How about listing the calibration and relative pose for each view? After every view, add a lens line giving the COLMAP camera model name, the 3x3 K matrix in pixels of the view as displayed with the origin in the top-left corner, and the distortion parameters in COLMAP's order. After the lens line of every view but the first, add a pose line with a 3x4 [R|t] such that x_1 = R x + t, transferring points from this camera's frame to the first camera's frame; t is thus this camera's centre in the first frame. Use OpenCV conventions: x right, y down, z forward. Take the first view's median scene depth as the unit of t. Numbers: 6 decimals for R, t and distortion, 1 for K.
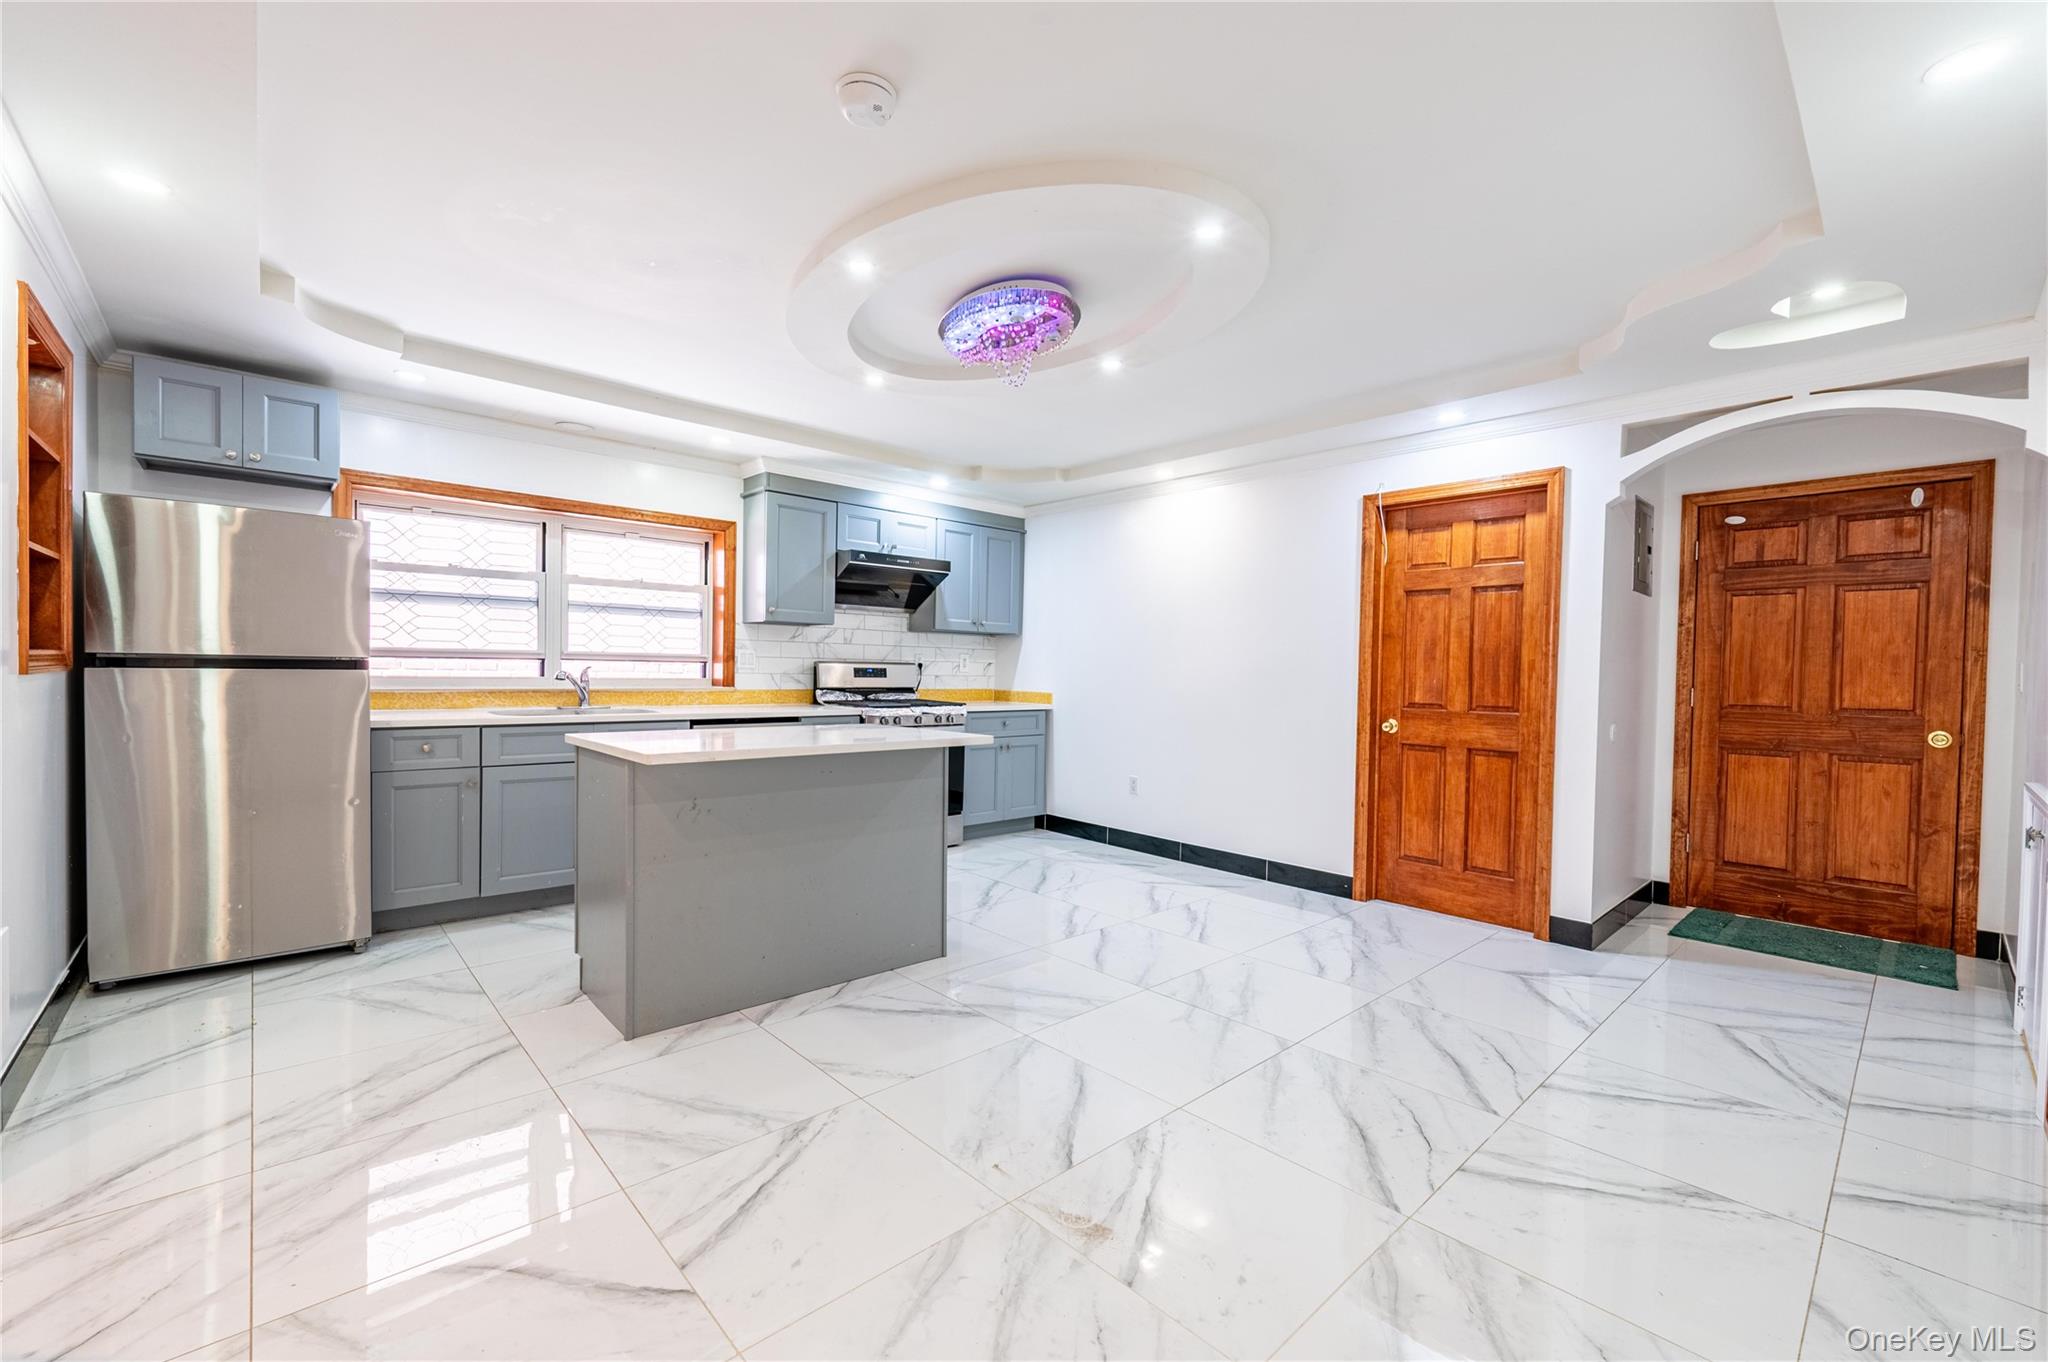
lens RADIAL K [[839.8, 0, 1033.3], [0, 839.8, 681.7], [0, 0, 1]] dist [-0.000372, -0.000090]
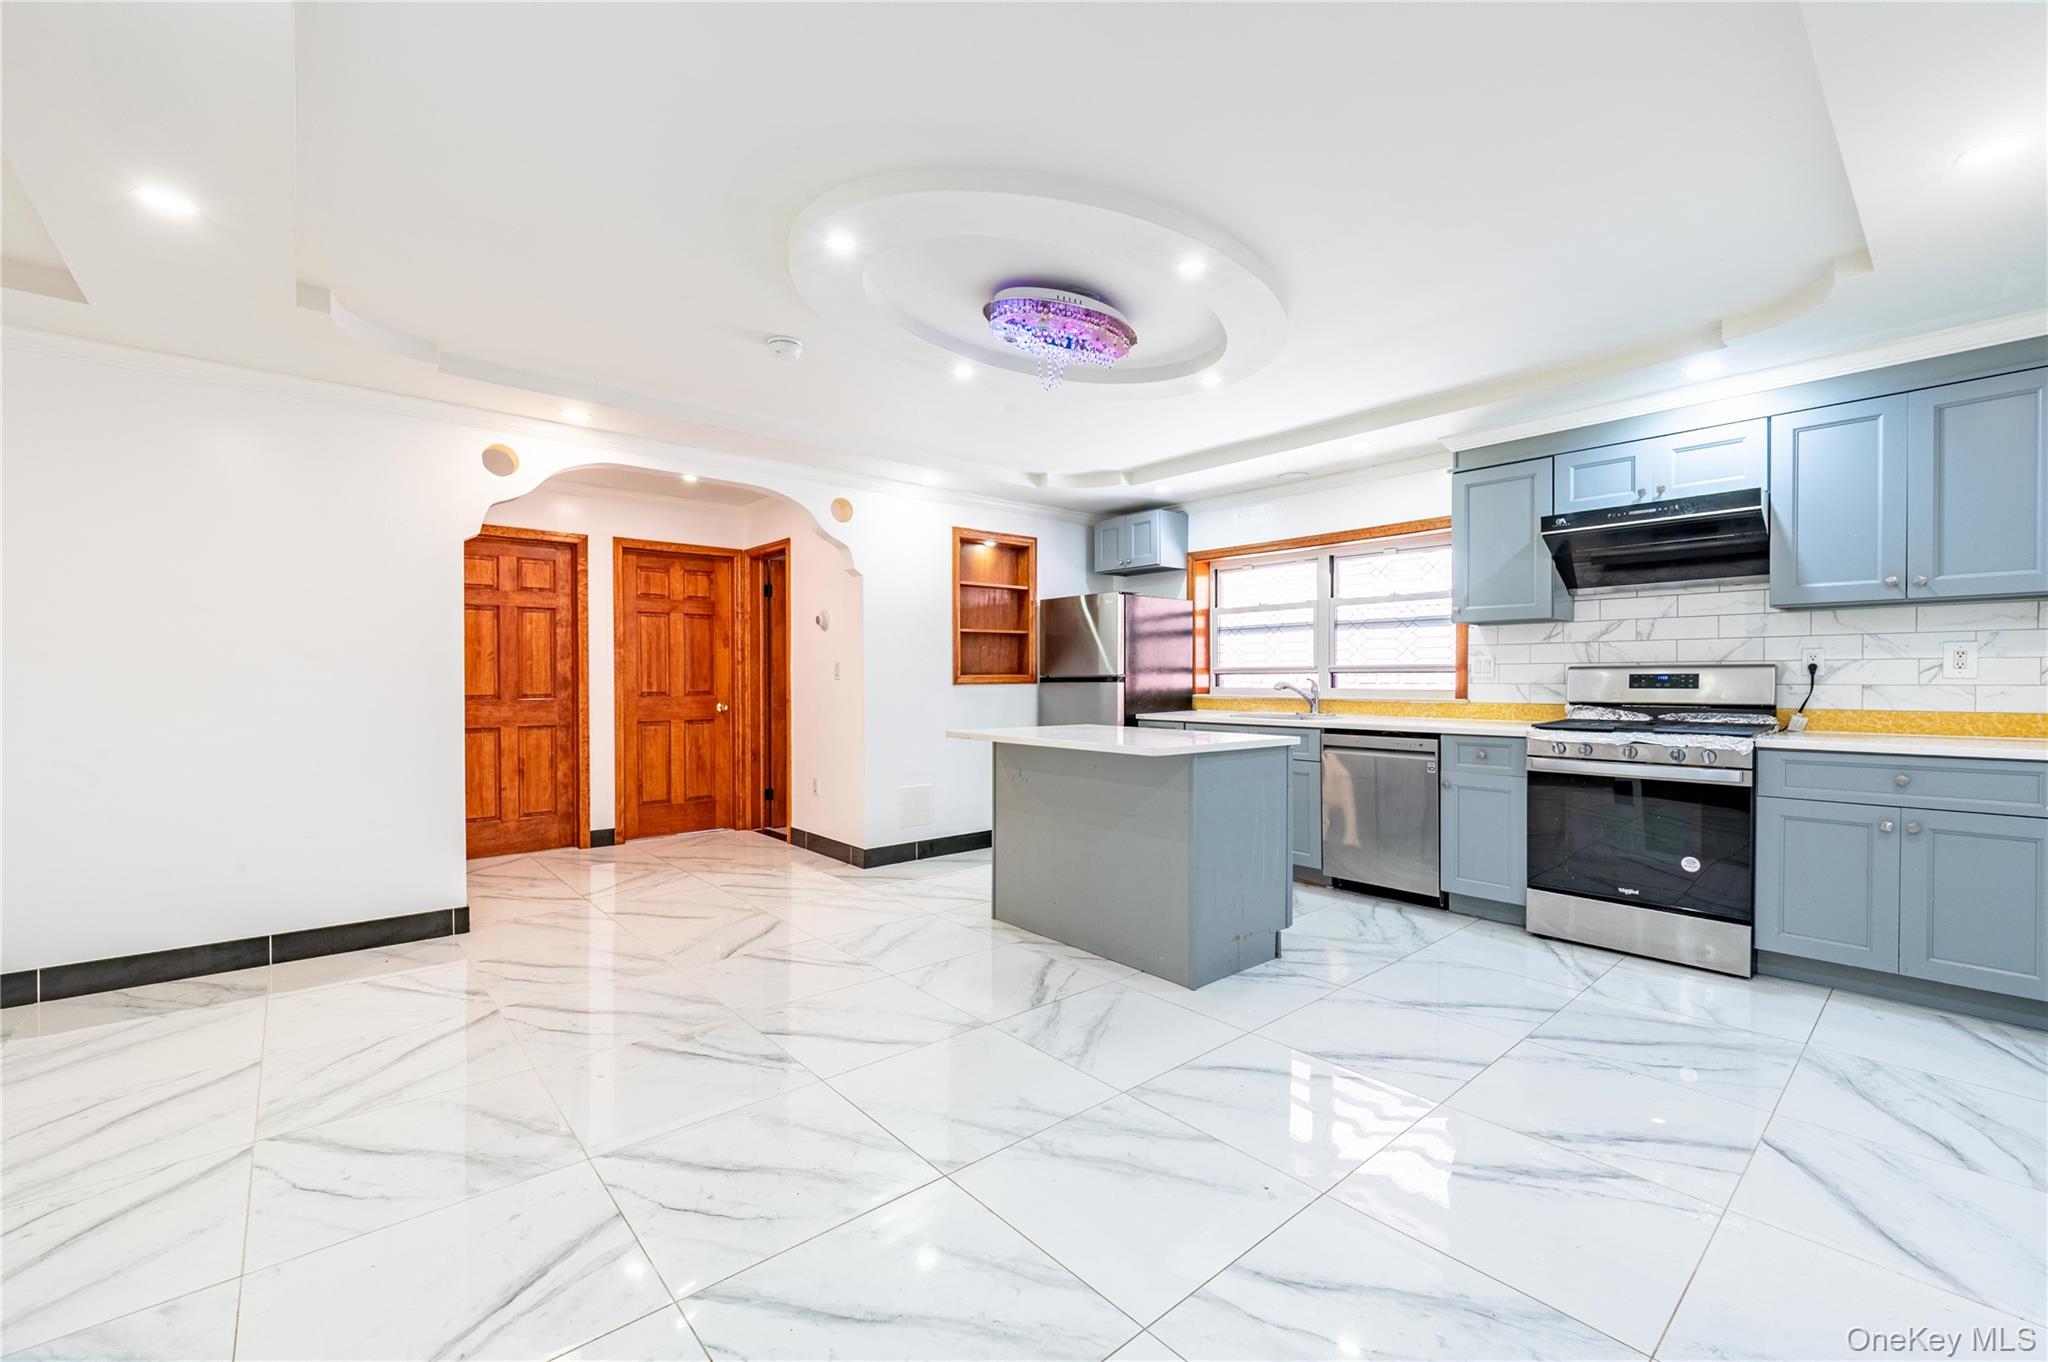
lens RADIAL K [[839.8, 0, 1028.4], [0, 839.8, 686.9], [0, 0, 1]] dist [-0.000372, -0.000090]
pose [[-0.034844, -0.005771, -0.999376, 0.563527], [-0.011514, 0.999919, -0.005373, 0.003567], [0.999326, 0.011320, -0.034908, 0.588657]]
